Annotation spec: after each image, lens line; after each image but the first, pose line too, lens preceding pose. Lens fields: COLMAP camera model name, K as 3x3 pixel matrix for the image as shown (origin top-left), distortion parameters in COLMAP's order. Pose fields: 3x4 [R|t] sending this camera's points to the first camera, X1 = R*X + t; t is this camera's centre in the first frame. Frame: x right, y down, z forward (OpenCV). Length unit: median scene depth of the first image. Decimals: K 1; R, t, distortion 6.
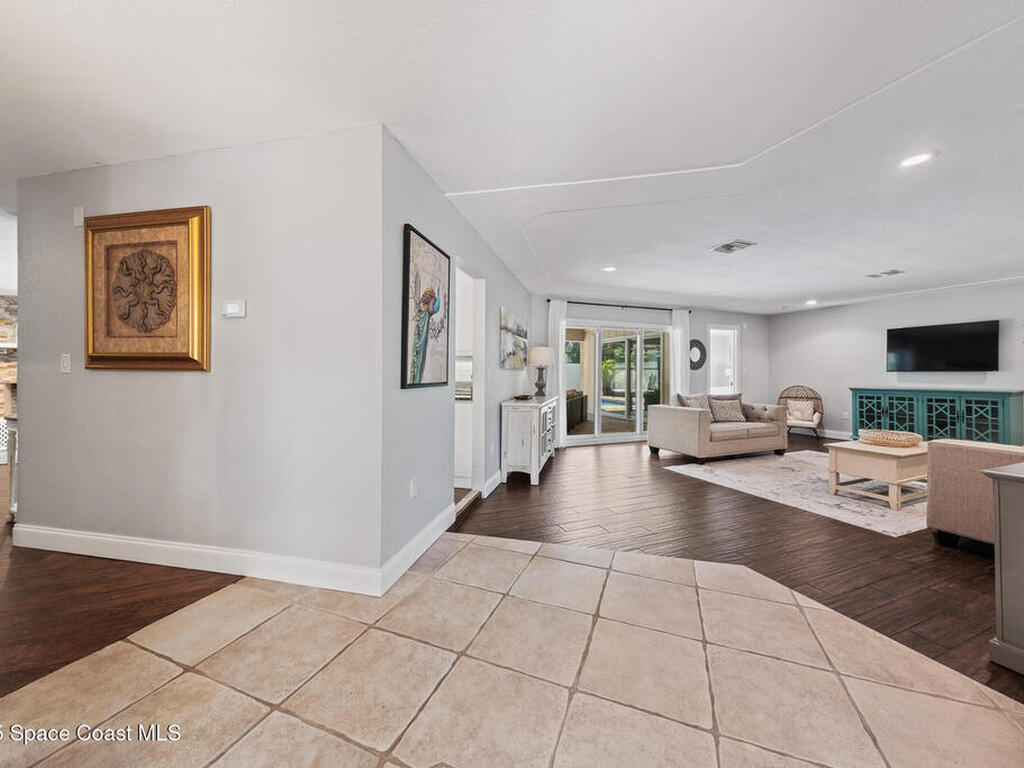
lens RADIAL K [[389.4, 0, 510.7], [0, 389.4, 370.7], [0, 0, 1]] dist [0.000802, -0.000008]
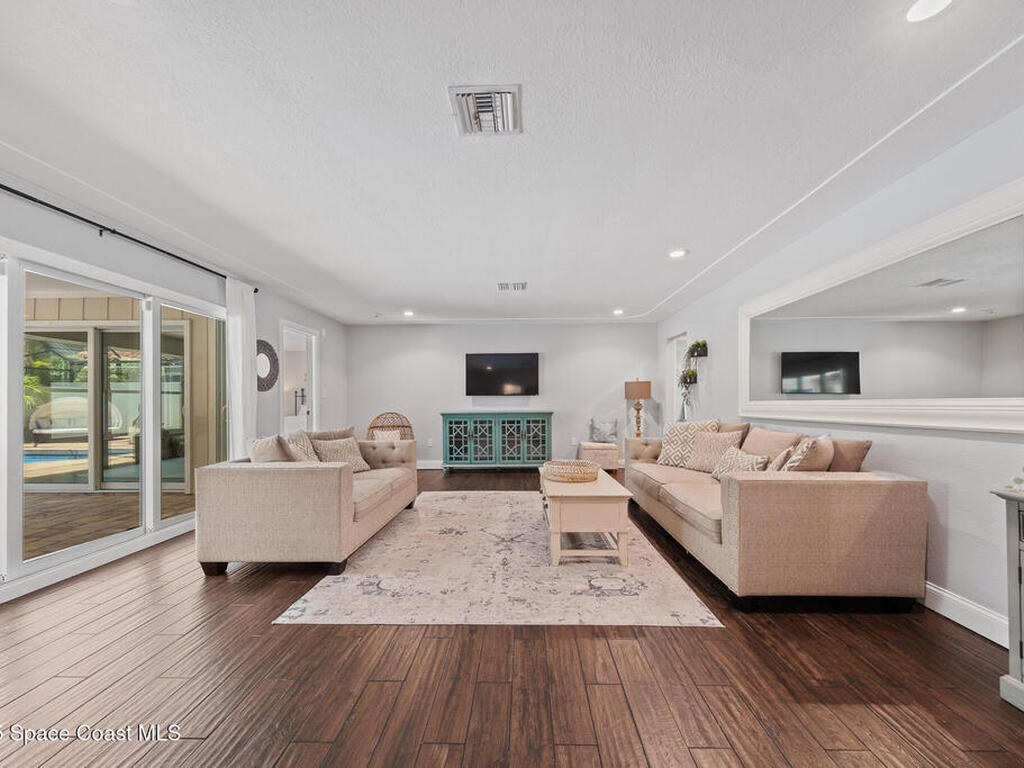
lens RADIAL K [[395.4, 0, 517.9], [0, 395.4, 403.2], [0, 0, 1]] dist [-0.001086, -0.000120]
pose [[0.406720, -0.008585, 0.913512, 0.092583], [0.000091, 0.999956, 0.009357, 0.012416], [-0.913553, -0.003722, 0.406703, 0.465772]]
